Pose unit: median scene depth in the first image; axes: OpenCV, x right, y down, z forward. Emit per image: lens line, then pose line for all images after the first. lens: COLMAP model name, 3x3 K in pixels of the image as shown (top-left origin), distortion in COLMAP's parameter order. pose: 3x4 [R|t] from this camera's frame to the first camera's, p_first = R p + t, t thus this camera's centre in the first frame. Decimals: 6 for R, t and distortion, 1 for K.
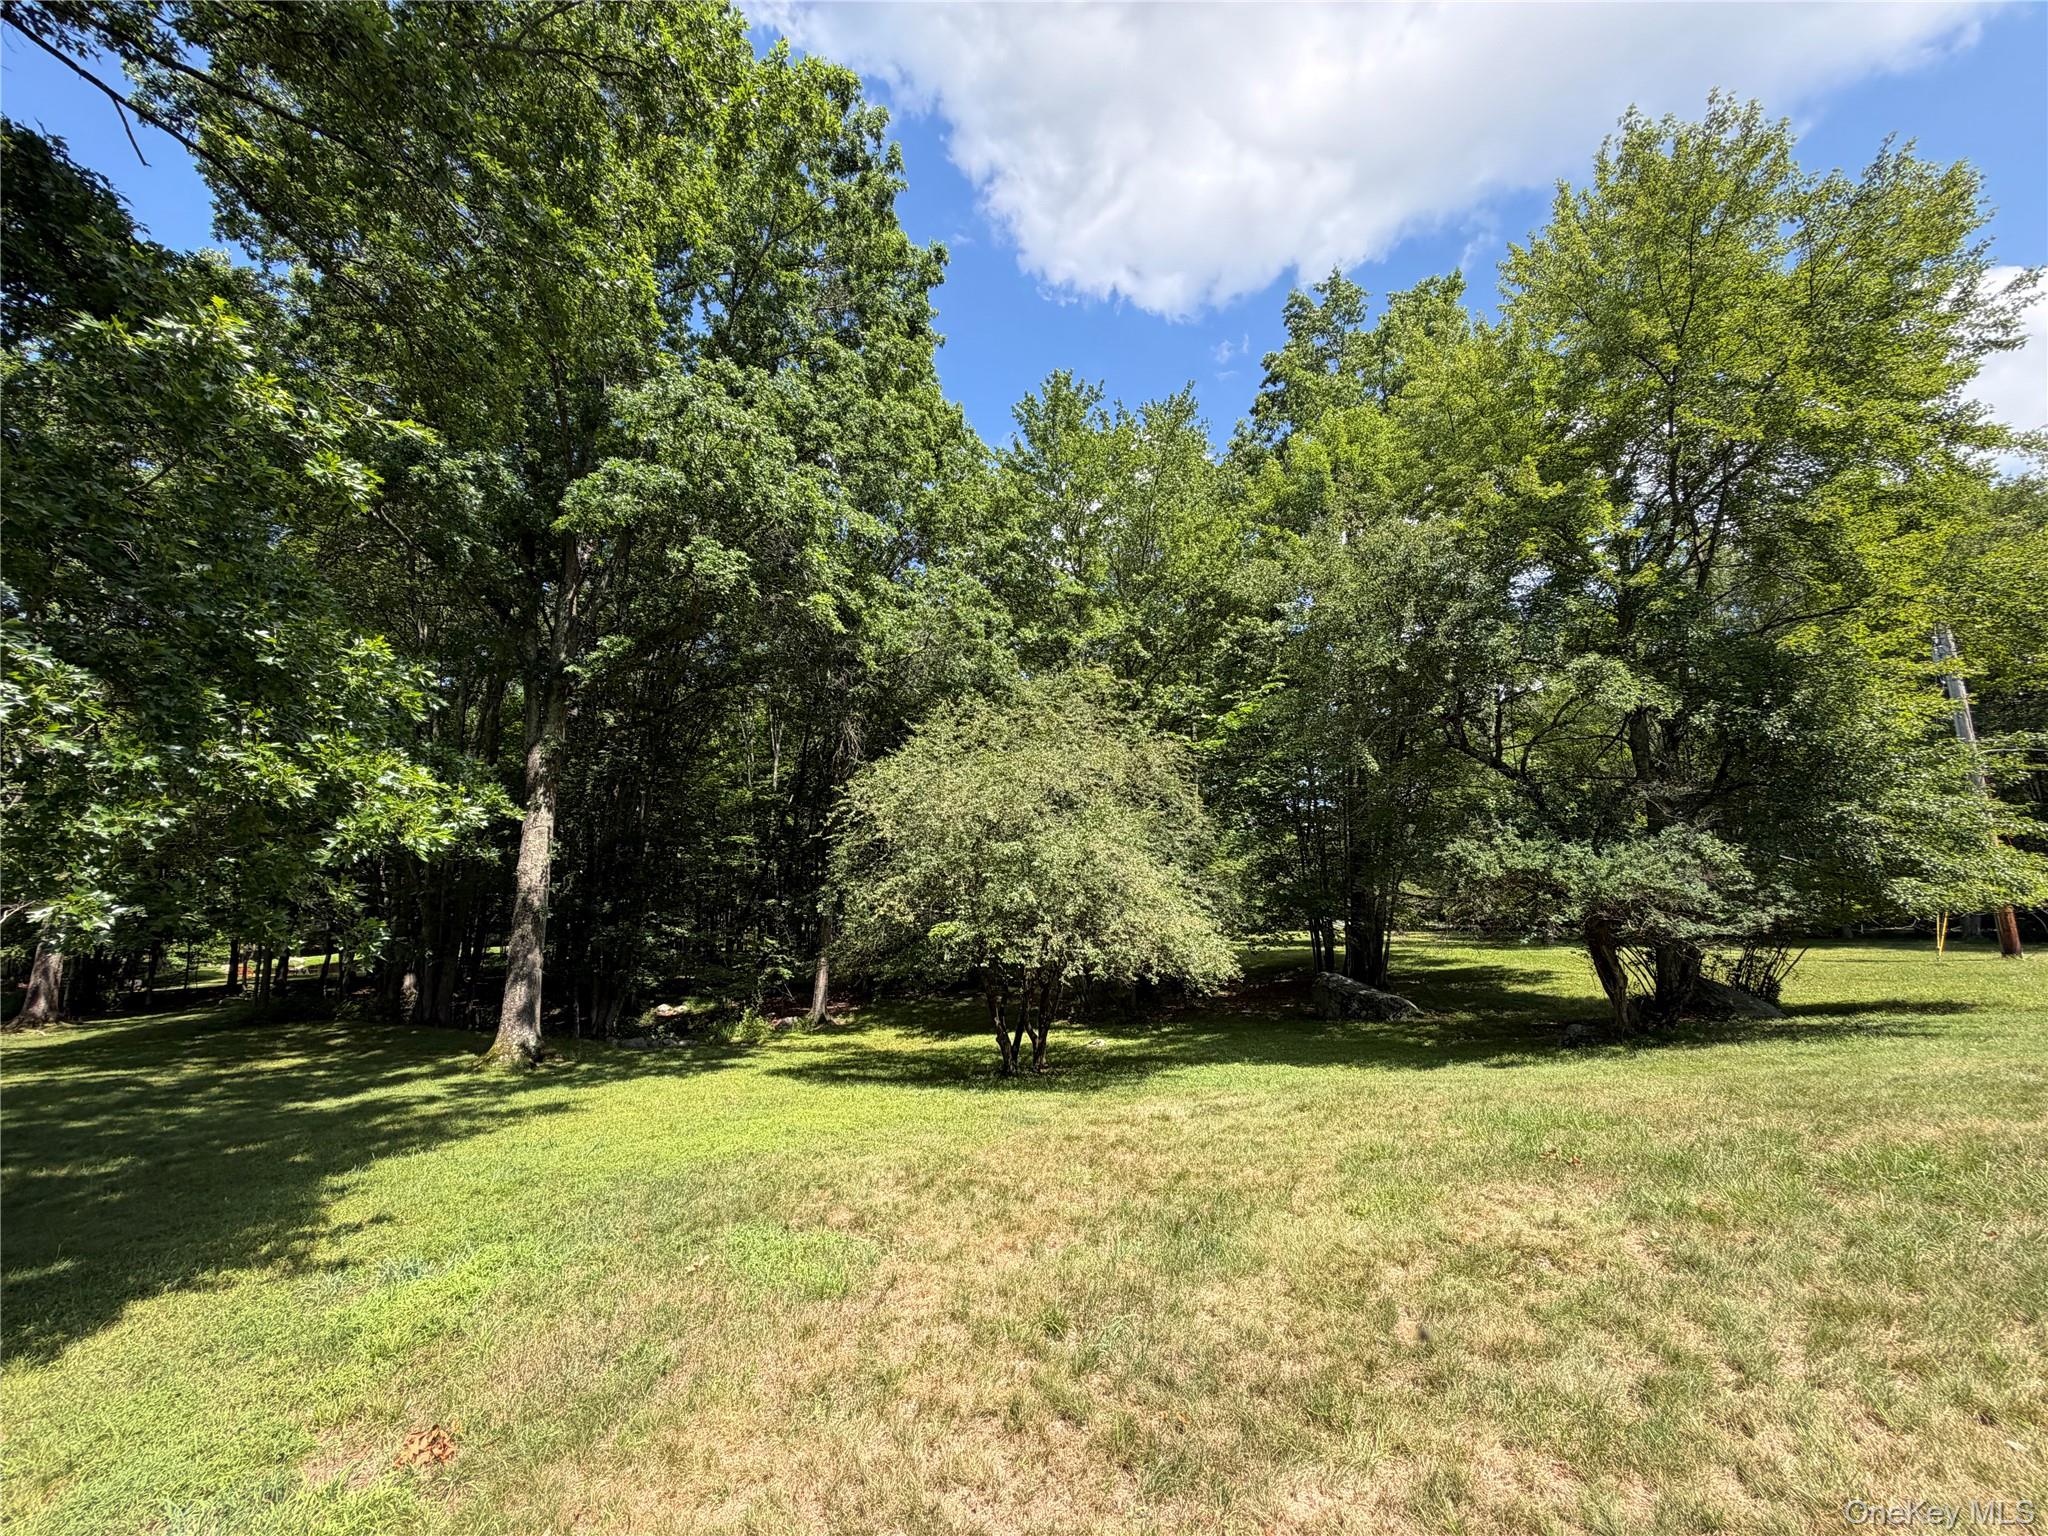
lens RADIAL K [[837.6, 0, 1007.1], [0, 837.6, 773.3], [0, 0, 1]] dist [0.000671, -0.000245]
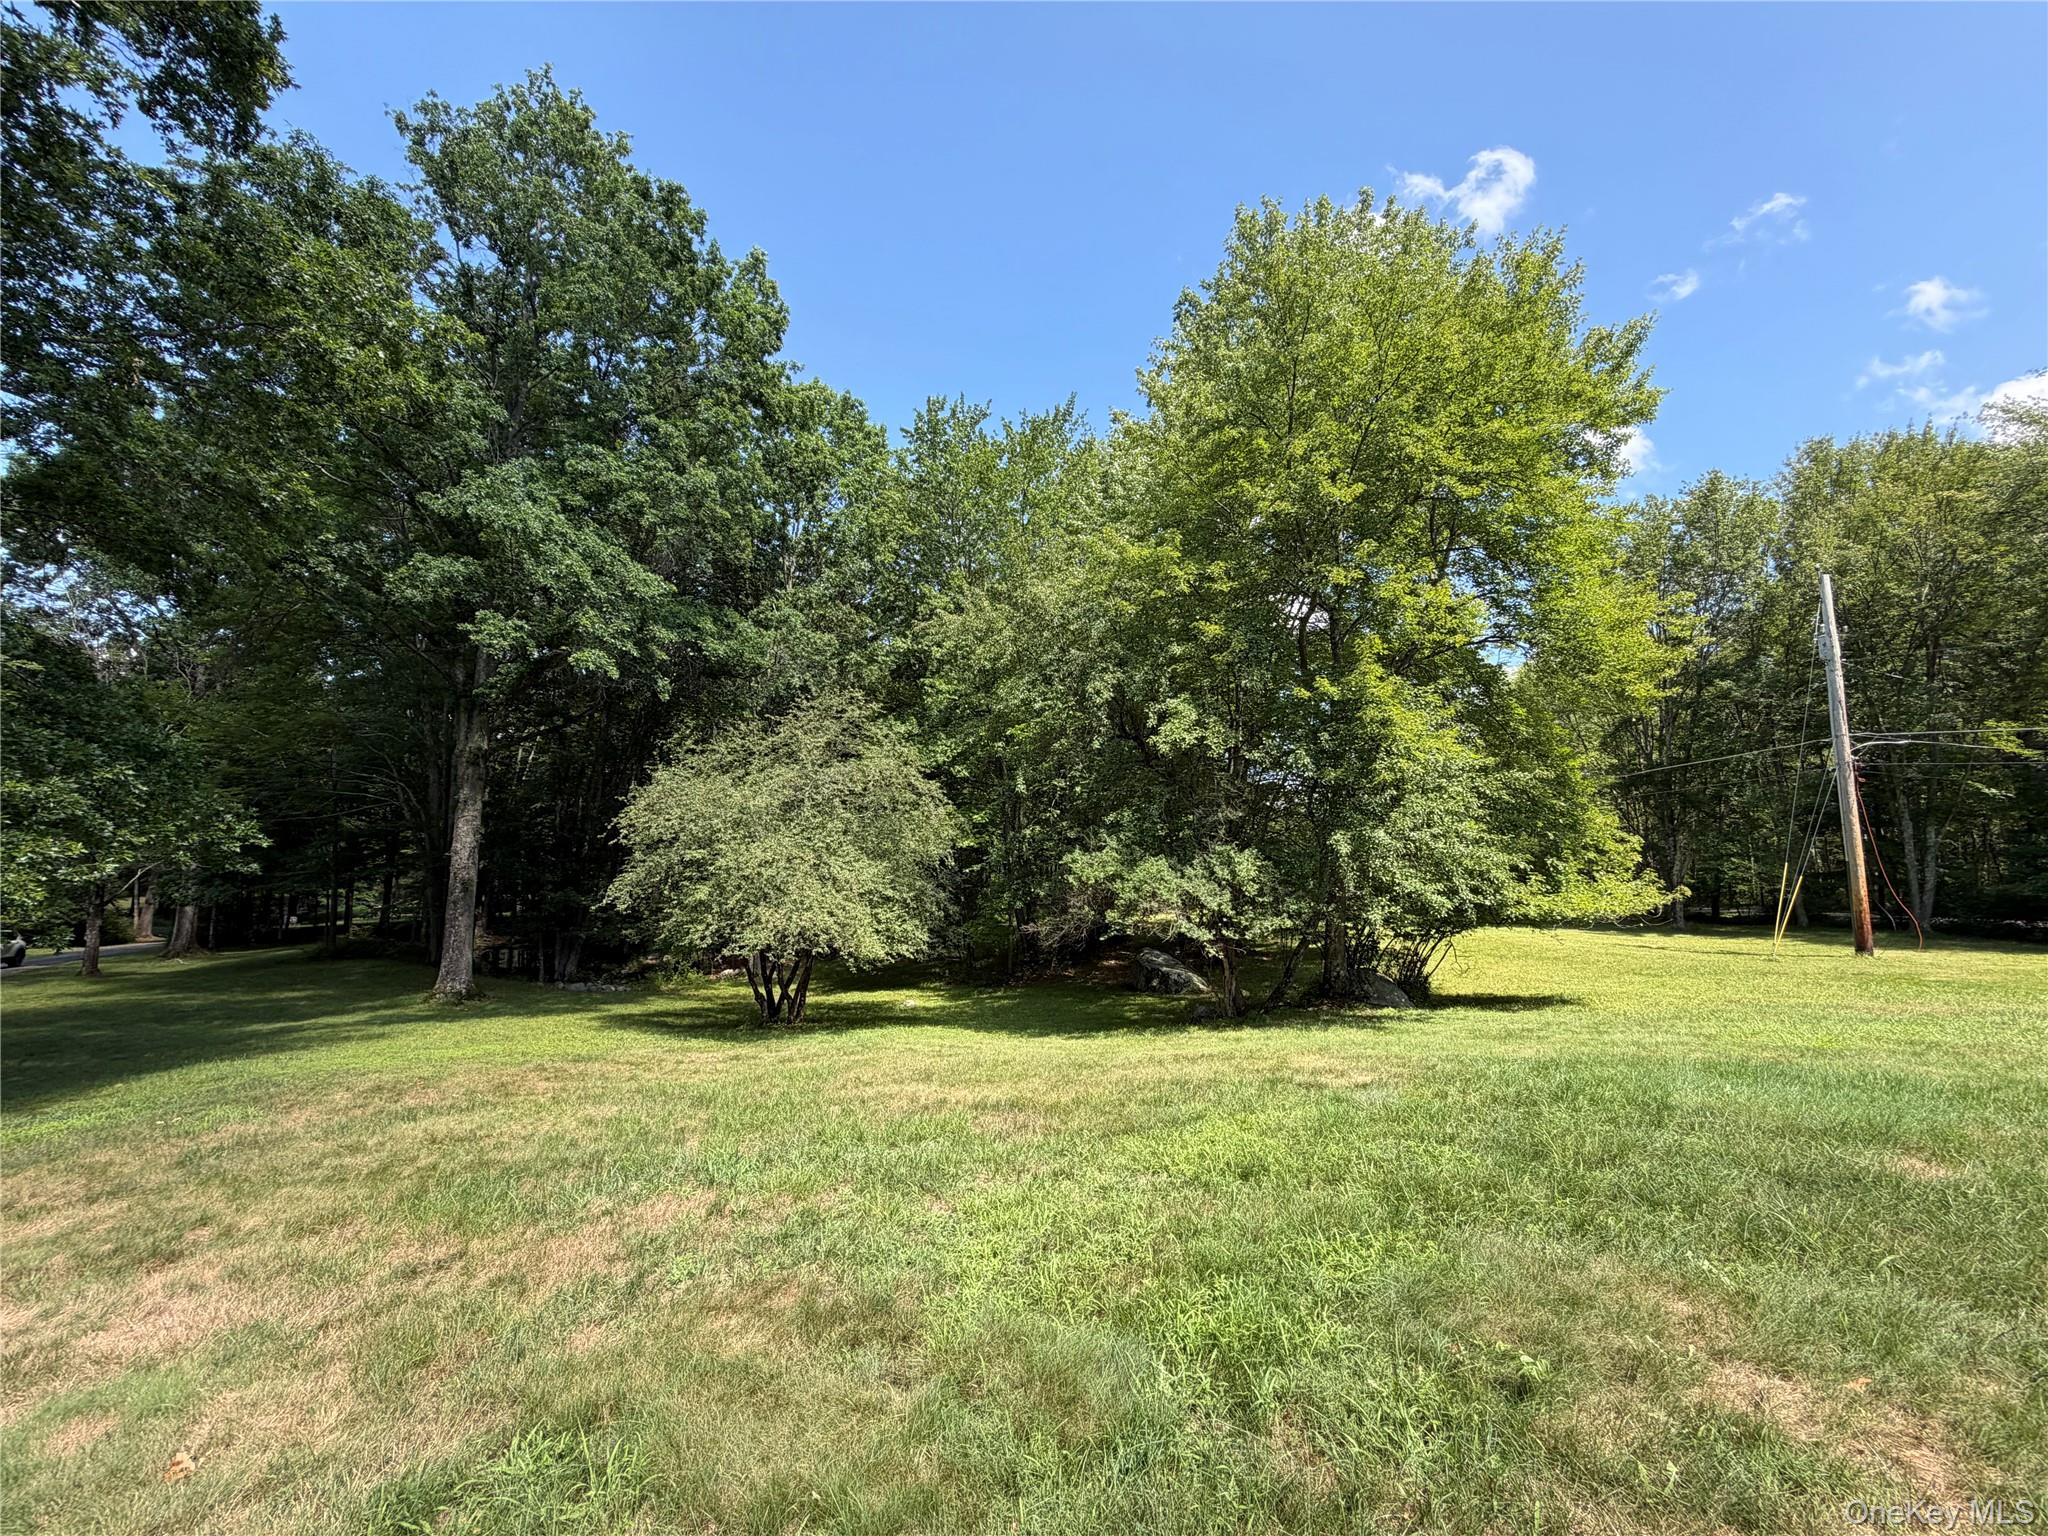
lens RADIAL K [[837.6, 0, 1021.0], [0, 837.6, 773.4], [0, 0, 1]] dist [0.000671, -0.000245]
pose [[0.993213, 0.006664, -0.116117, 0.510531], [-0.000521, 0.998602, 0.052852, -0.081974], [0.116307, -0.052433, 0.991828, -0.175184]]
